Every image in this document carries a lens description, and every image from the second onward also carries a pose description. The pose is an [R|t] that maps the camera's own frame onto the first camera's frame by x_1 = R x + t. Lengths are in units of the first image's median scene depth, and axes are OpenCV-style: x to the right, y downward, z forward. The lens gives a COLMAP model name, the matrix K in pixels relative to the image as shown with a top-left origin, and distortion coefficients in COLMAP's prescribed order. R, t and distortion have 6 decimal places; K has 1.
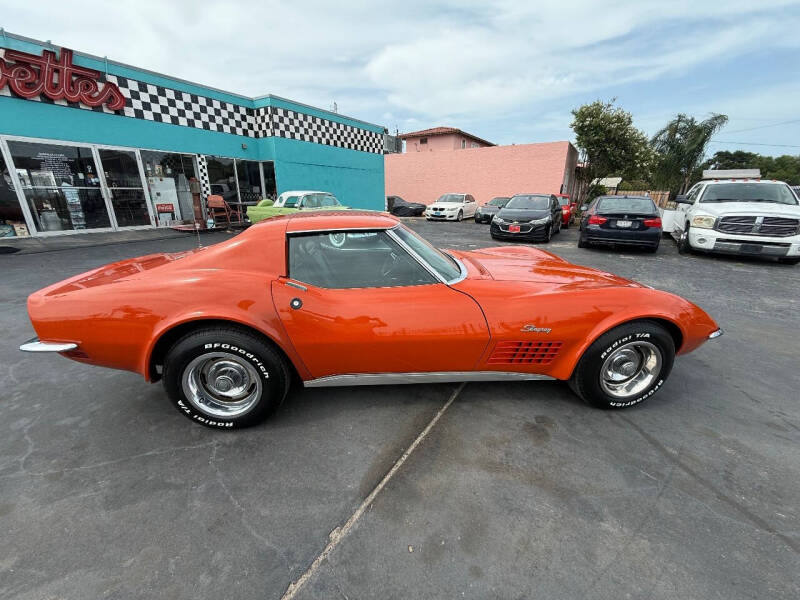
lens RADIAL K [[339.8, 0, 400.0], [0, 339.8, 300.0], [0, 0, 1]] dist [0.000552, -0.000173]
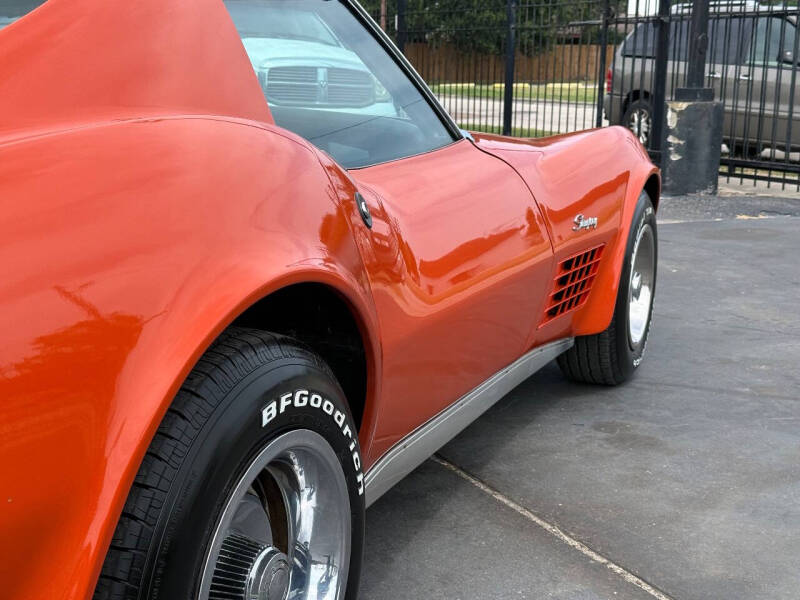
lens RADIAL K [[1244.8, 0, 400.0], [0, 1244.8, 300.0], [0, 0, 1]] dist [0.049323, 0.010424]
pose [[0.437904, -0.169080, 0.882979, -0.430451], [0.269670, 0.961633, 0.050401, 0.012690], [-0.857623, 0.216042, 0.466699, 0.163987]]
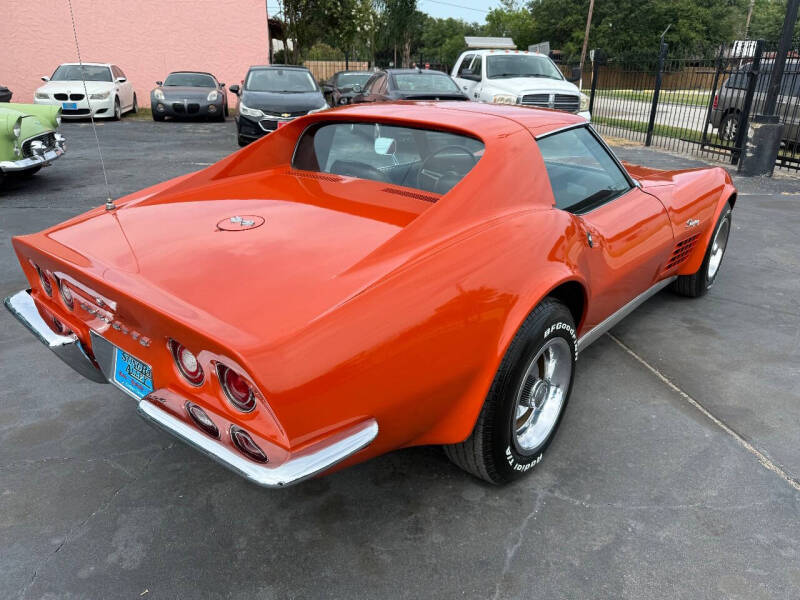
lens RADIAL K [[639.6, 0, 383.0], [0, 639.6, 304.4], [0, 0, 1]] dist [0.006755, -0.014266]
pose [[0.679097, -0.251893, 0.689475, -0.510509], [0.210287, 0.966670, 0.146043, -0.046408], [-0.703282, 0.045810, 0.709433, 0.132615]]
